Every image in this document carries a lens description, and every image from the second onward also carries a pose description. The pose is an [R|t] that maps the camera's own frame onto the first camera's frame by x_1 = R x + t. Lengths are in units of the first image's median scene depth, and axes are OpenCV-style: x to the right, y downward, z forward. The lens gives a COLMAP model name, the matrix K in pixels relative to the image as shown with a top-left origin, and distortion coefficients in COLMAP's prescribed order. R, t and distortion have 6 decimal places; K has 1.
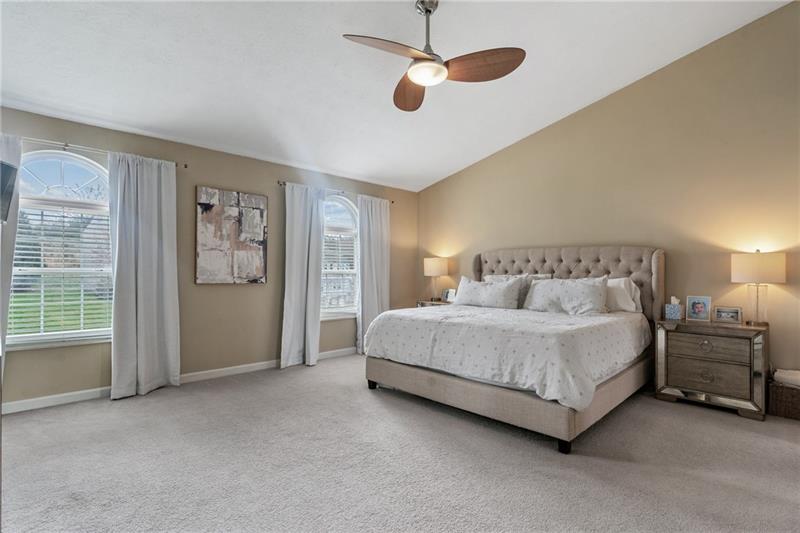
lens RADIAL K [[361.4, 0, 393.7], [0, 361.4, 270.4], [0, 0, 1]] dist [0.001875, 0.001498]
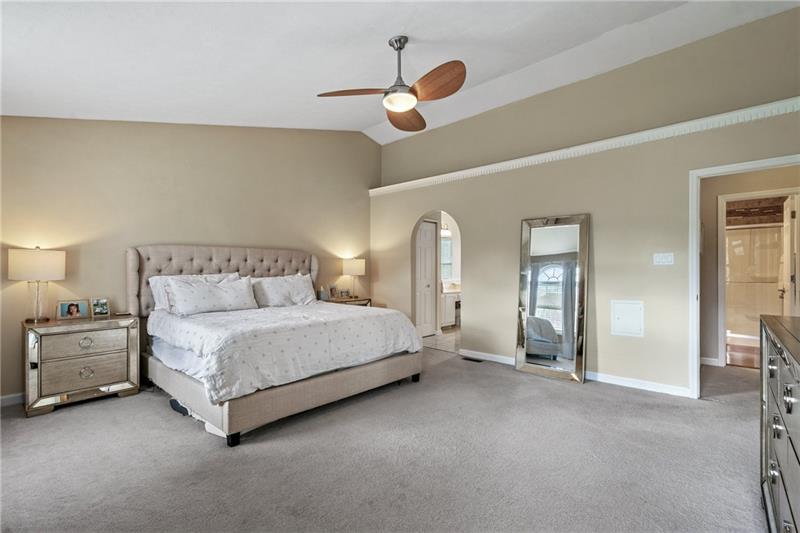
lens RADIAL K [[361.4, 0, 393.8], [0, 361.4, 263.9], [0, 0, 1]] dist [0.001875, 0.001498]
pose [[0.015455, 0.006189, 0.999861, -0.627637], [0.002394, 0.999978, -0.006227, -0.008173], [-0.999878, 0.002490, 0.015440, 0.582523]]
